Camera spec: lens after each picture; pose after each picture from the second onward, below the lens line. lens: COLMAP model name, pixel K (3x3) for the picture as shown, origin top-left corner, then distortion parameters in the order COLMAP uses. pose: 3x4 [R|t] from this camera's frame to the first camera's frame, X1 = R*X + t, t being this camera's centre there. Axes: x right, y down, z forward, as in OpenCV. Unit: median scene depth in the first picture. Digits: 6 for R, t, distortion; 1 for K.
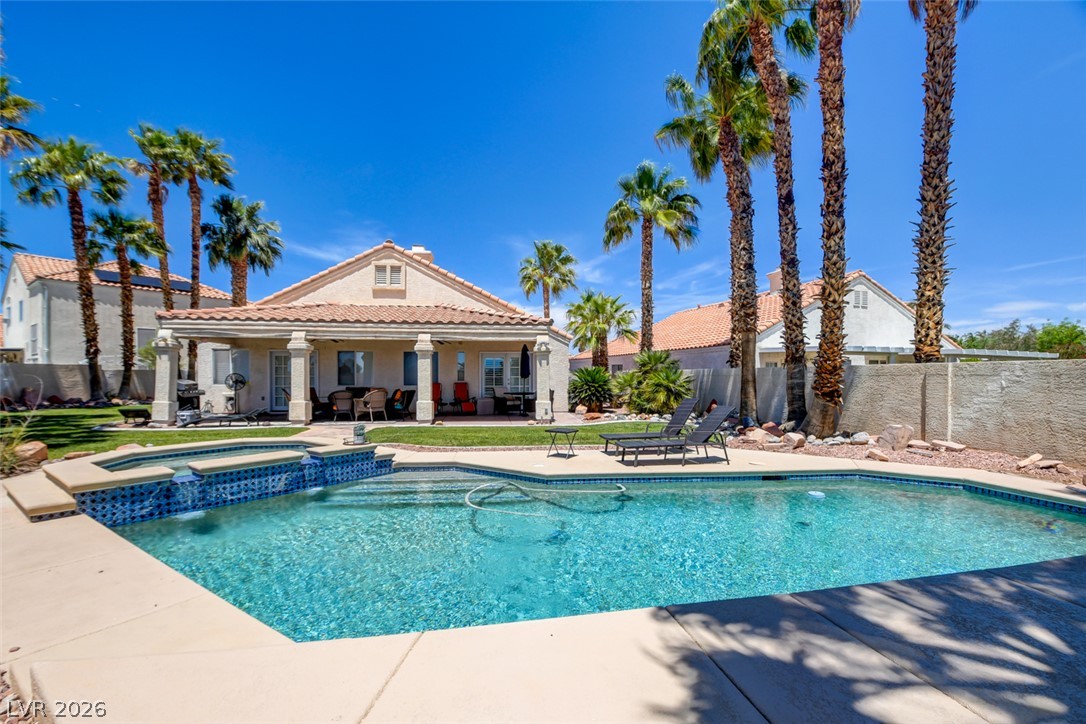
lens RADIAL K [[483.9, 0, 546.4], [0, 483.9, 381.2], [0, 0, 1]] dist [-0.000952, -0.011618]
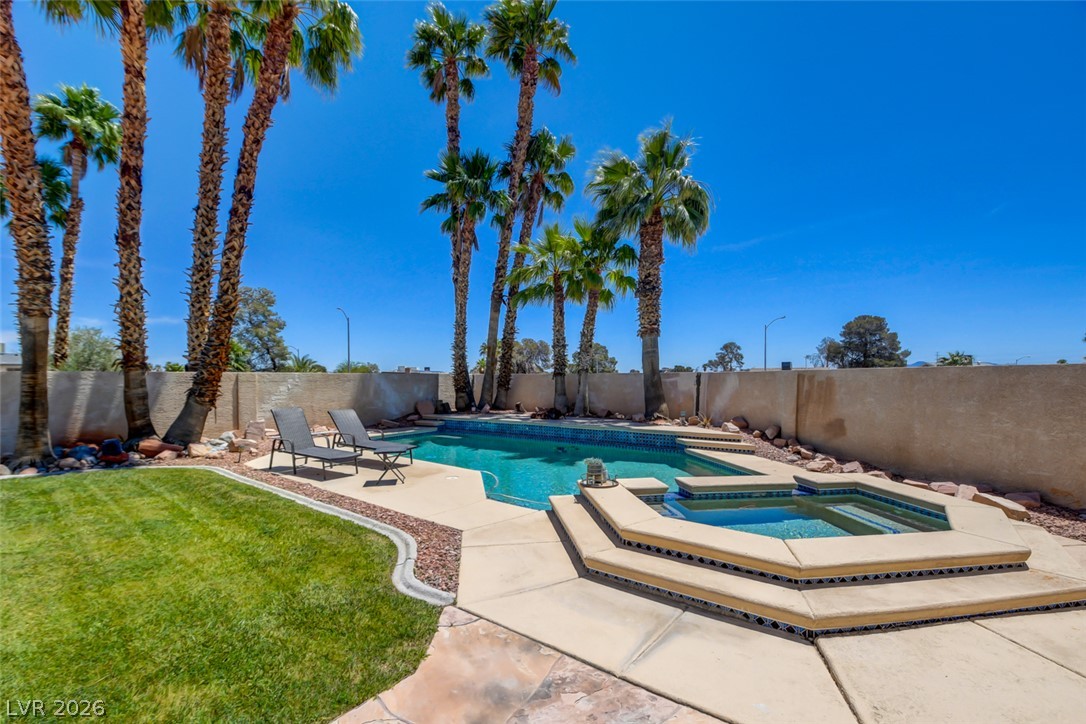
lens RADIAL K [[483.9, 0, 539.0], [0, 483.9, 382.6], [0, 0, 1]] dist [-0.000952, -0.011618]
pose [[-0.685403, -0.008006, 0.728120, -0.378872], [0.008189, 0.999792, 0.018702, -0.014480], [-0.728118, 0.018781, -0.685194, 0.694048]]
